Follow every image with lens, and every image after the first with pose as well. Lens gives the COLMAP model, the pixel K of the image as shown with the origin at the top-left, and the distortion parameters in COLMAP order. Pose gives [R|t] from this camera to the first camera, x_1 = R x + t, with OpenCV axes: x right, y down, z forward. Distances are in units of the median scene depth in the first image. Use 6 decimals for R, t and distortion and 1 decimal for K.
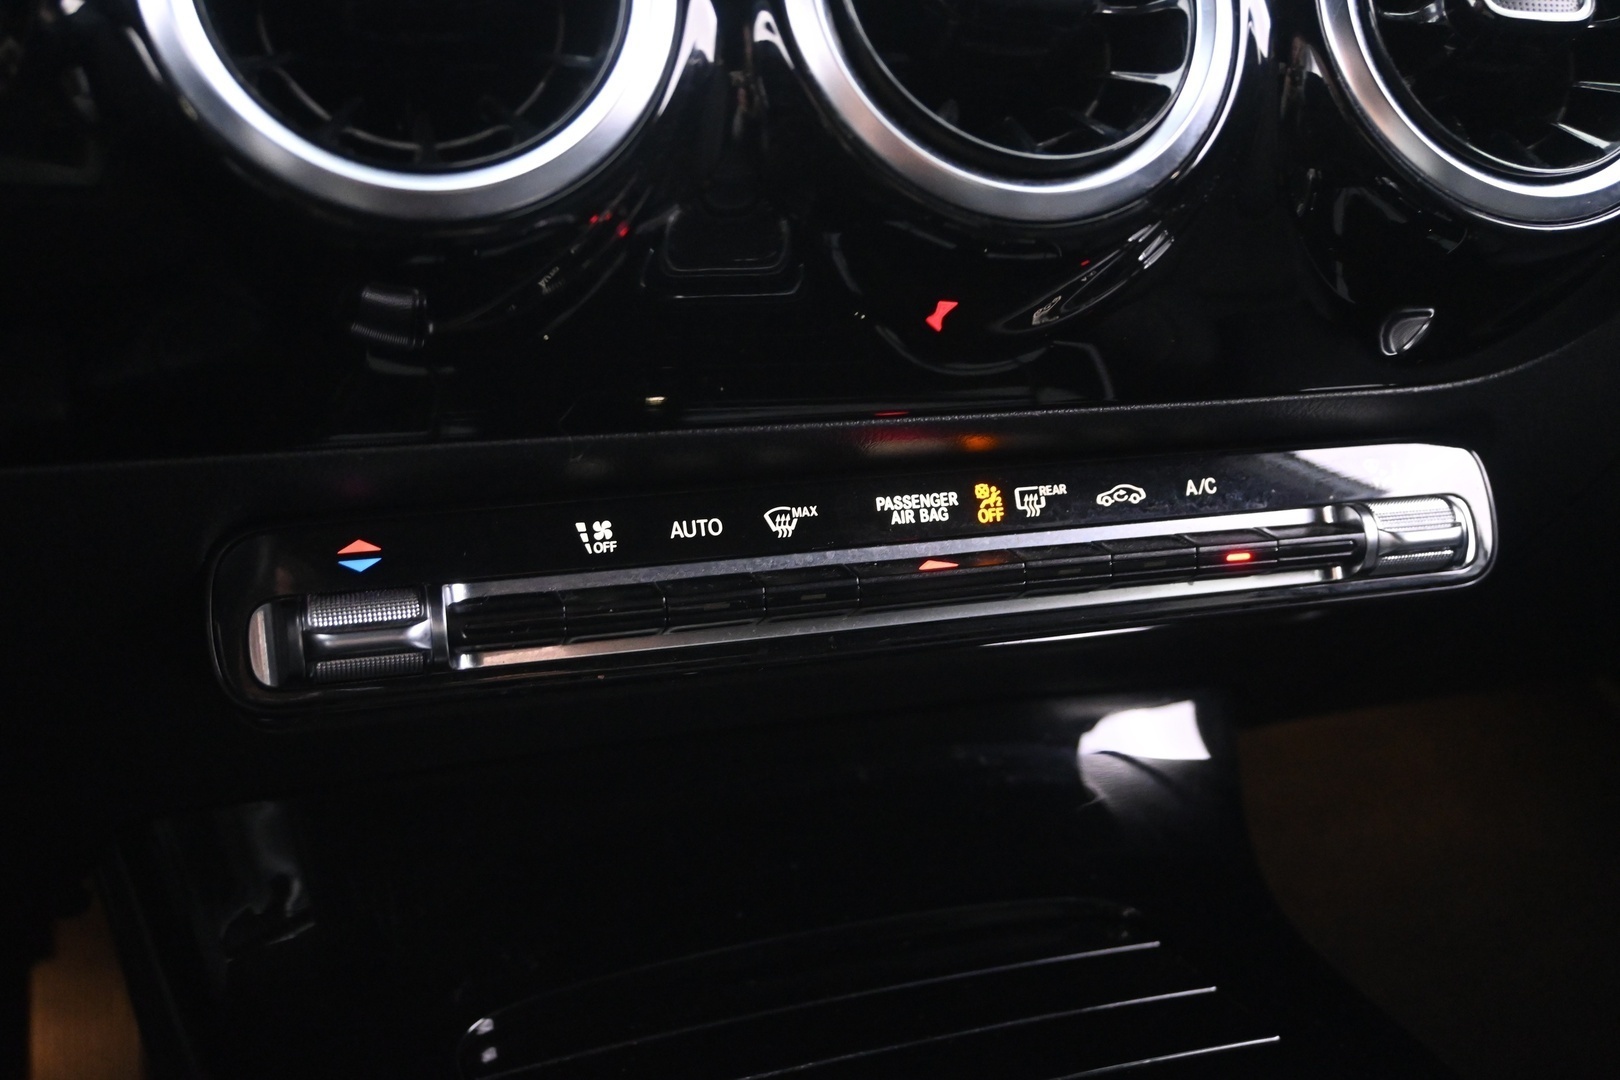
lens RADIAL K [[1724.0, 0, 809.5], [0, 1724.0, 633.2], [0, 0, 1]] dist [-0.004122, -0.002097]
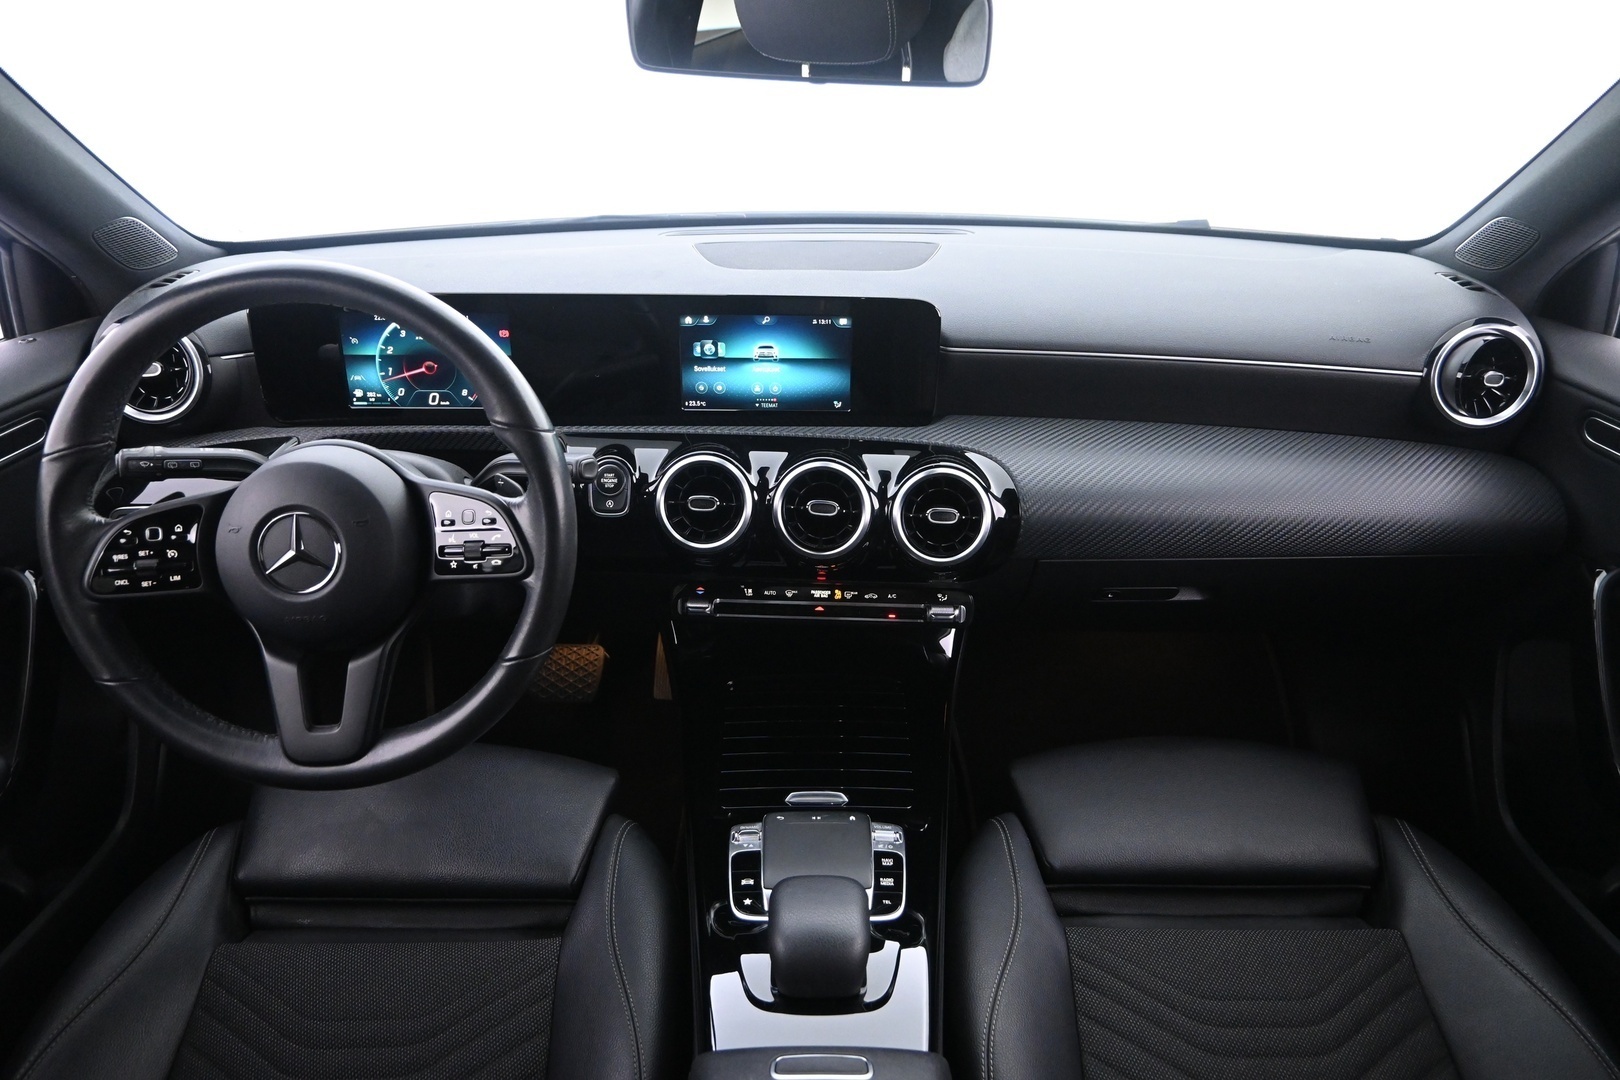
lens RADIAL K [[1108.9, 0, 810.0], [0, 1108.9, 540.0], [0, 0, 1]] dist [0.004213, 0.004939]
pose [[0.932810, 0.160486, -0.322660, 0.988716], [-0.108789, 0.978996, 0.172429, -0.736706], [0.343555, -0.125741, 0.930677, -1.745867]]
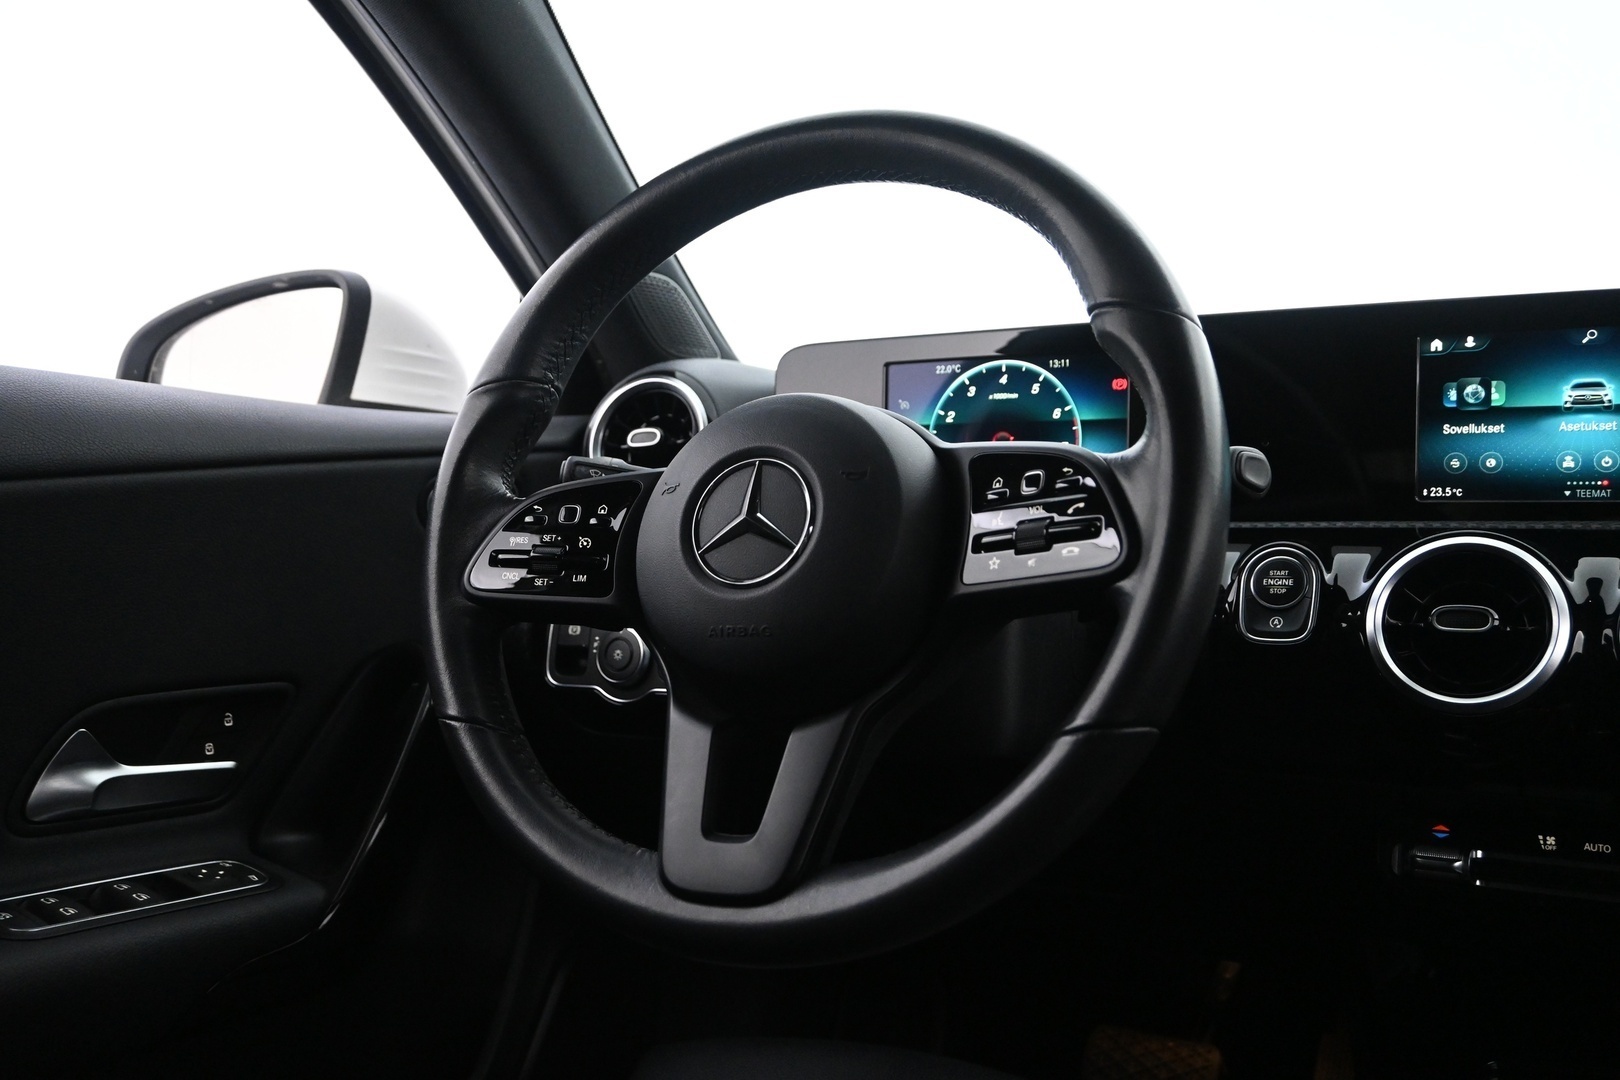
lens RADIAL K [[1355.6, 0, 810.0], [0, 1355.6, 540.0], [0, 0, 1]] dist [-0.004570, 0.001058]
pose [[0.661235, 0.023780, -0.749802, 0.586692], [-0.208693, 0.965874, -0.153409, 0.038566], [0.720566, 0.257918, 0.643633, -1.022082]]
